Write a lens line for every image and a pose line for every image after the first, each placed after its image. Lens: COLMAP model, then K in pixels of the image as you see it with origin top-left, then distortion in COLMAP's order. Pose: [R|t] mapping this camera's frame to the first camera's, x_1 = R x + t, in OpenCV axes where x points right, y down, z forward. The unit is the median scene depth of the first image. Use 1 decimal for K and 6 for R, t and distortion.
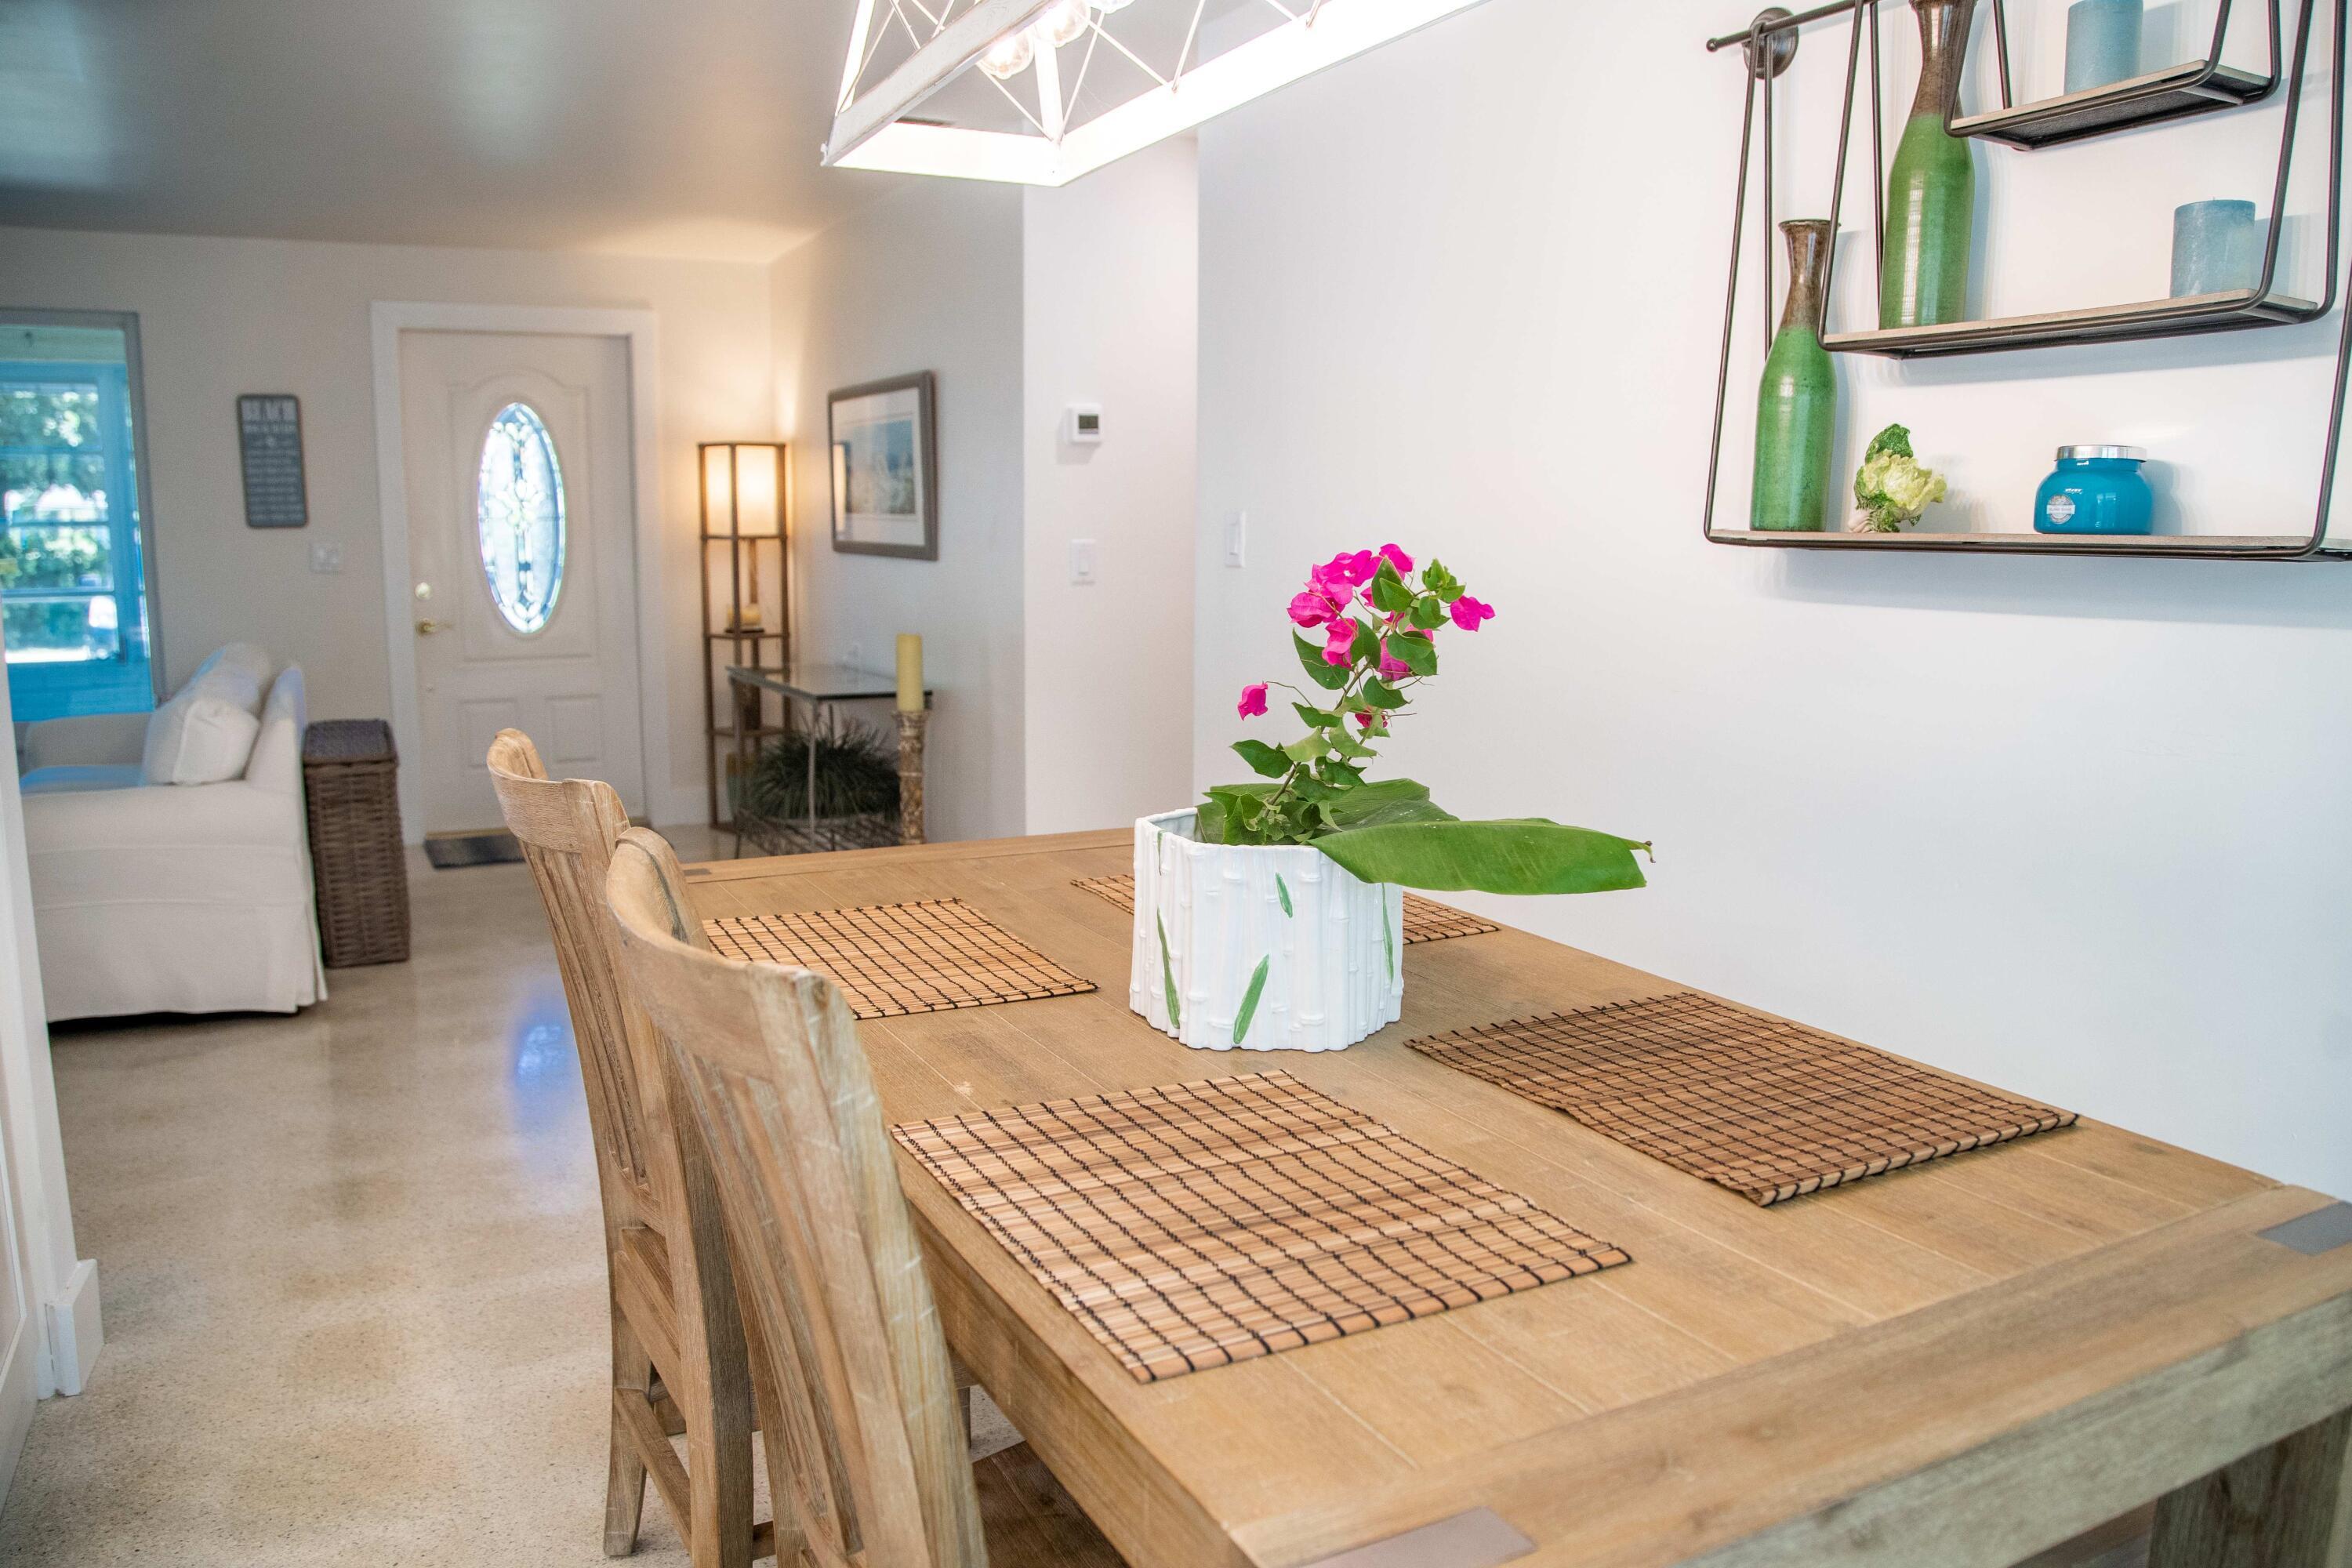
lens RADIAL K [[1708.7, 0, 1176.0], [0, 1708.7, 784.0], [0, 0, 1]] dist [-0.048059, -0.000142]
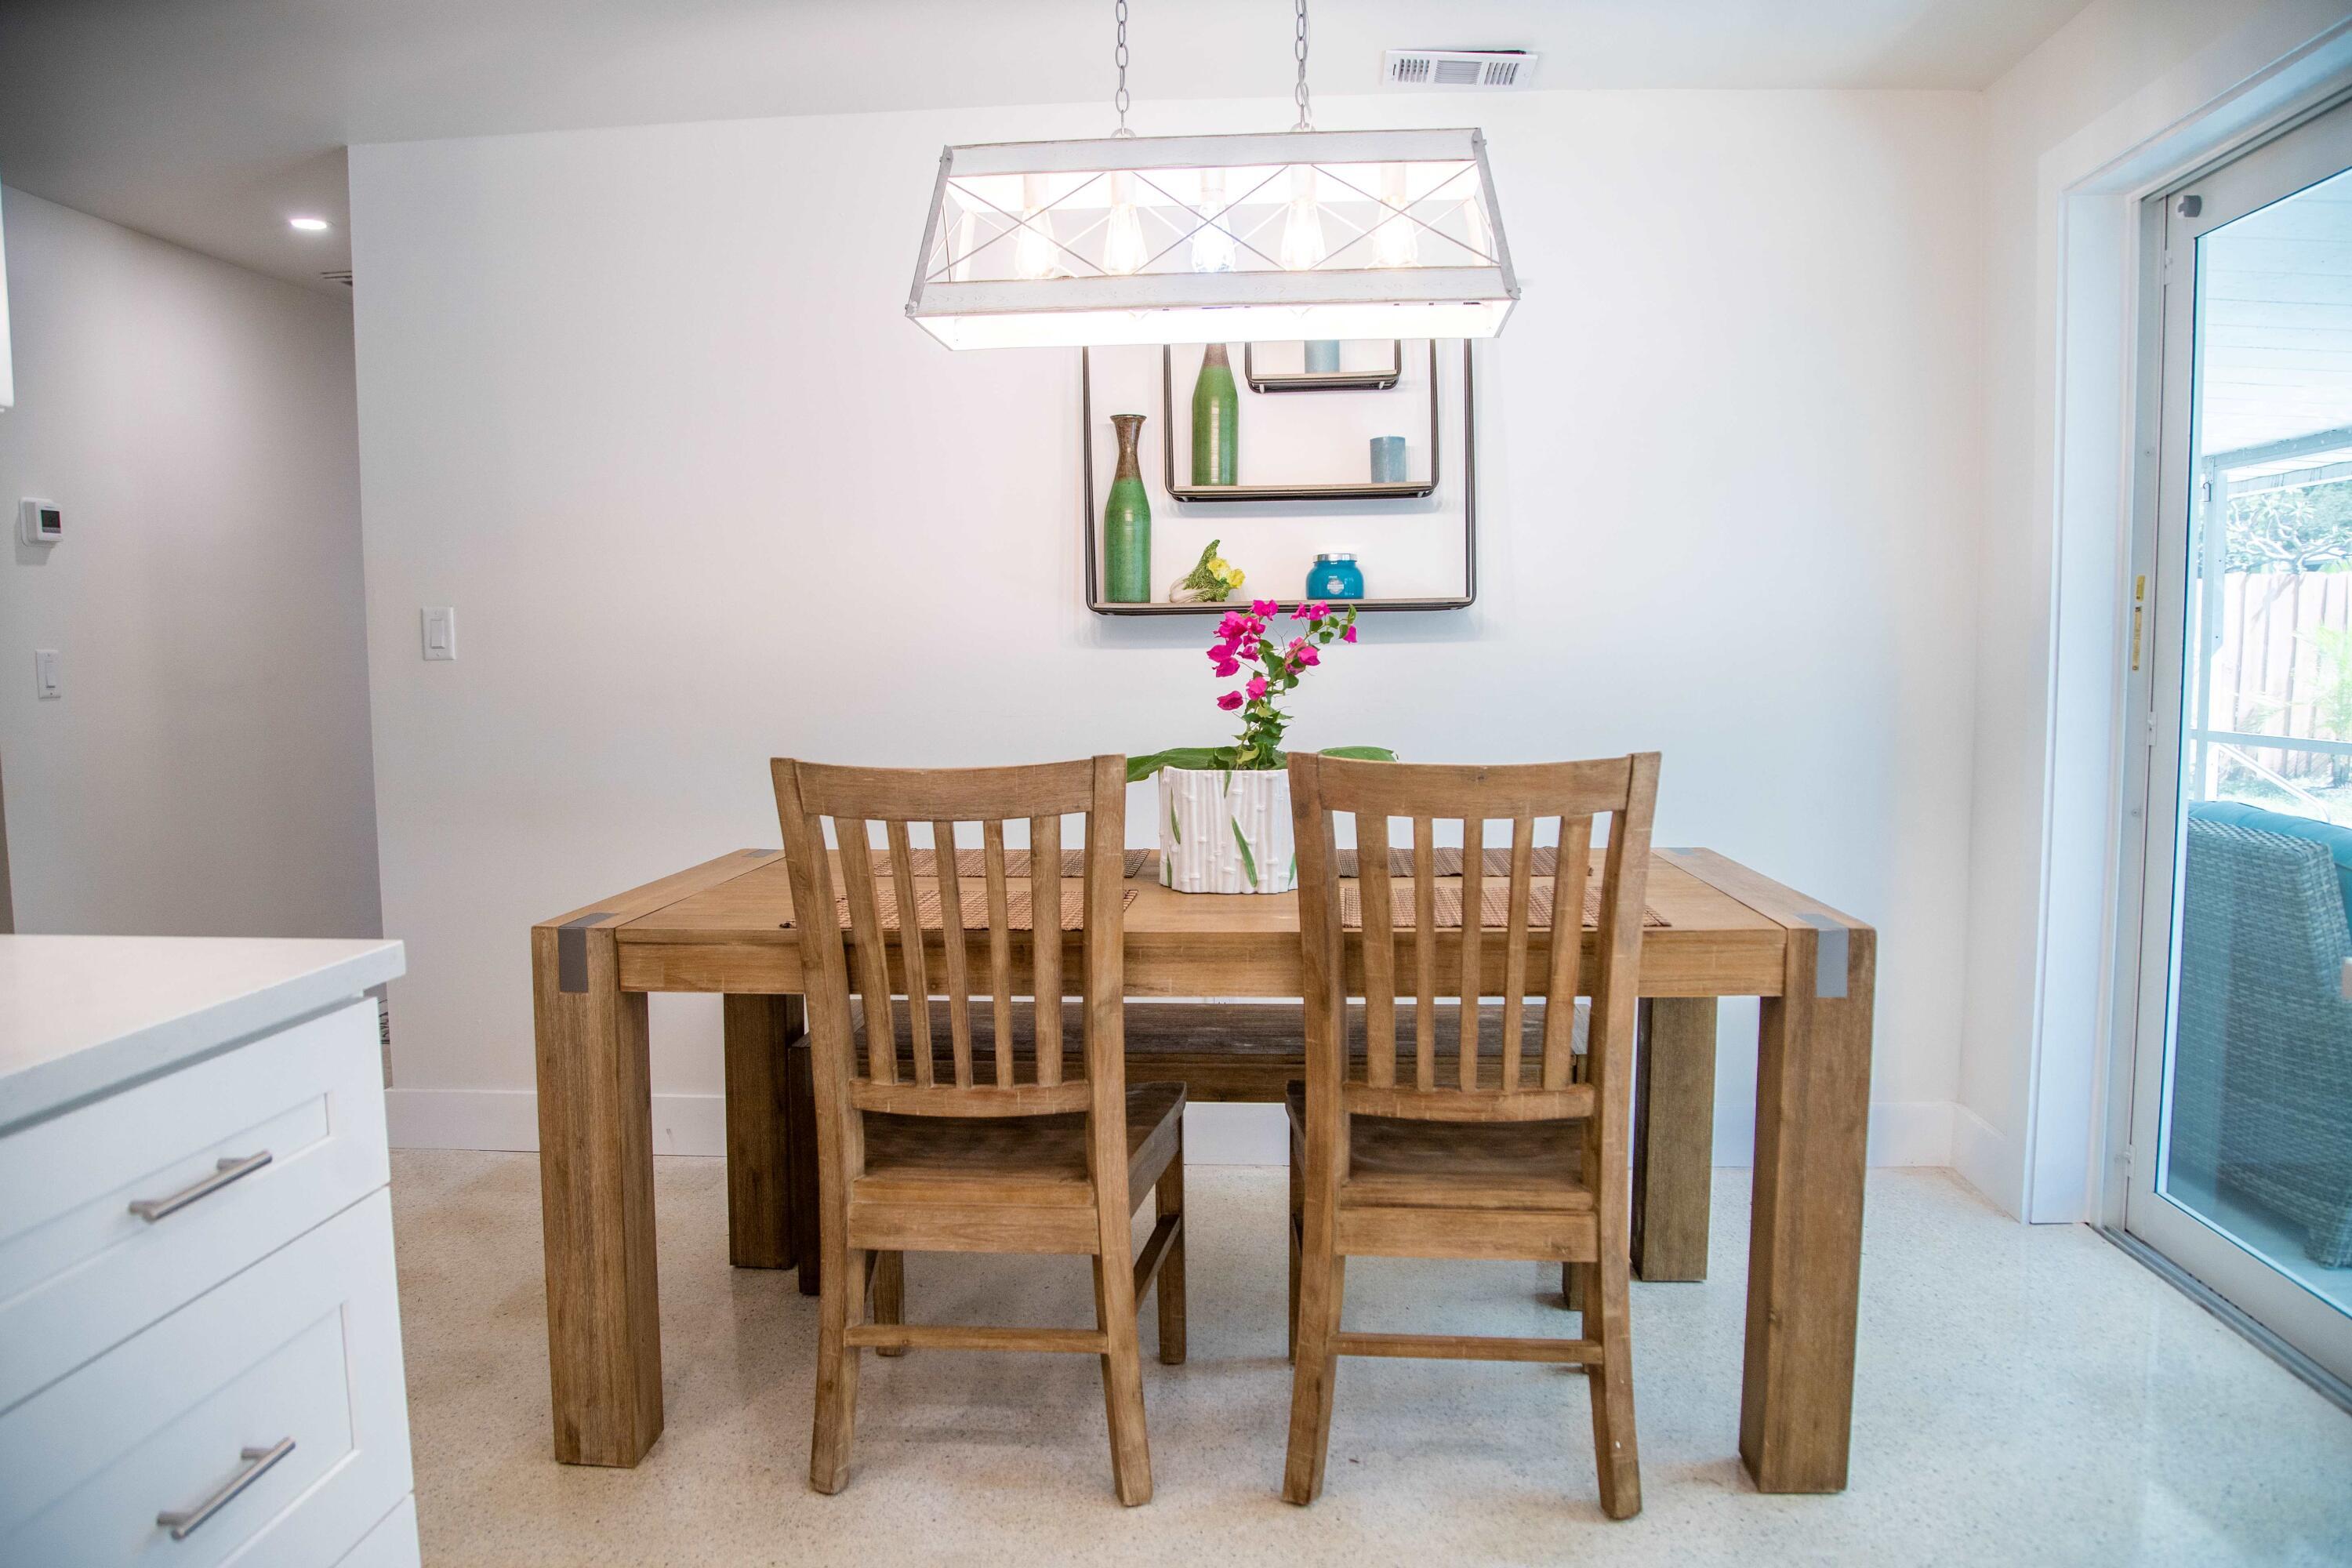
lens RADIAL K [[1708.7, 0, 1176.0], [0, 1708.7, 784.0], [0, 0, 1]] dist [-0.048059, -0.000142]
pose [[0.557789, -0.084192, 0.825702, -1.034016], [0.144751, 0.989463, 0.003105, 0.020620], [-0.817263, 0.117789, 0.564098, 0.080981]]
